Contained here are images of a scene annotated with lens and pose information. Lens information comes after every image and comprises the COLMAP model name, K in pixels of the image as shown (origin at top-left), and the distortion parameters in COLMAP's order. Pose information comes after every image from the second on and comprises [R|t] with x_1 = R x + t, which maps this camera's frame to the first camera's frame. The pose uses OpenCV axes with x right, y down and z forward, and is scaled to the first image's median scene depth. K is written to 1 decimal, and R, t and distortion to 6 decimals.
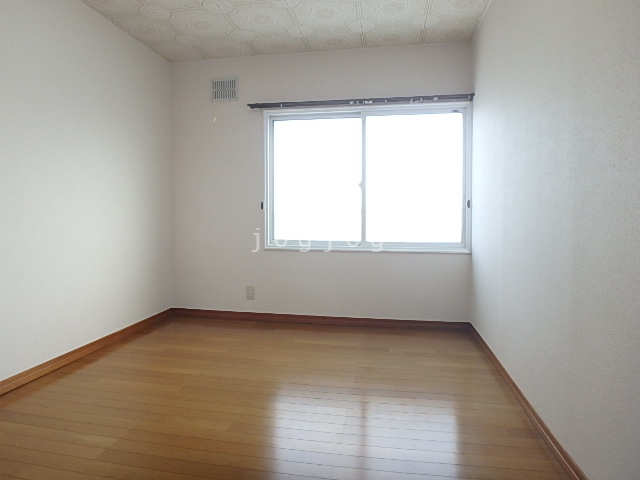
lens RADIAL K [[408.4, 0, 318.0], [0, 408.4, 222.7], [0, 0, 1]] dist [-0.002429, -0.000697]
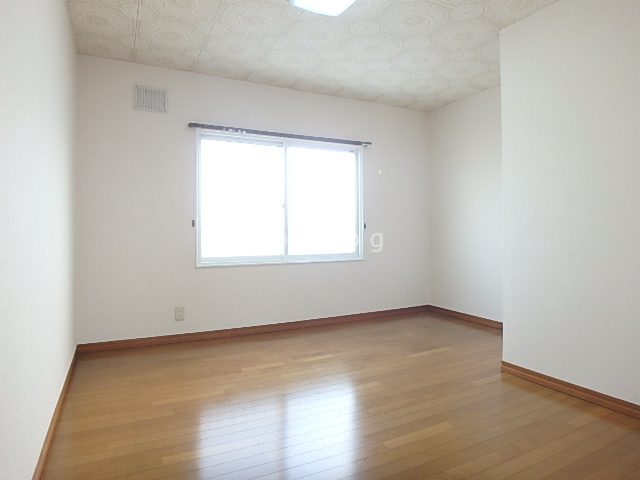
lens RADIAL K [[408.4, 0, 318.0], [0, 408.4, 222.7], [0, 0, 1]] dist [-0.002429, -0.000697]
pose [[0.800218, 0.004776, 0.599690, -0.492074], [0.019442, 0.999236, -0.033901, -0.003535], [-0.599394, 0.038788, 0.799514, 0.031578]]
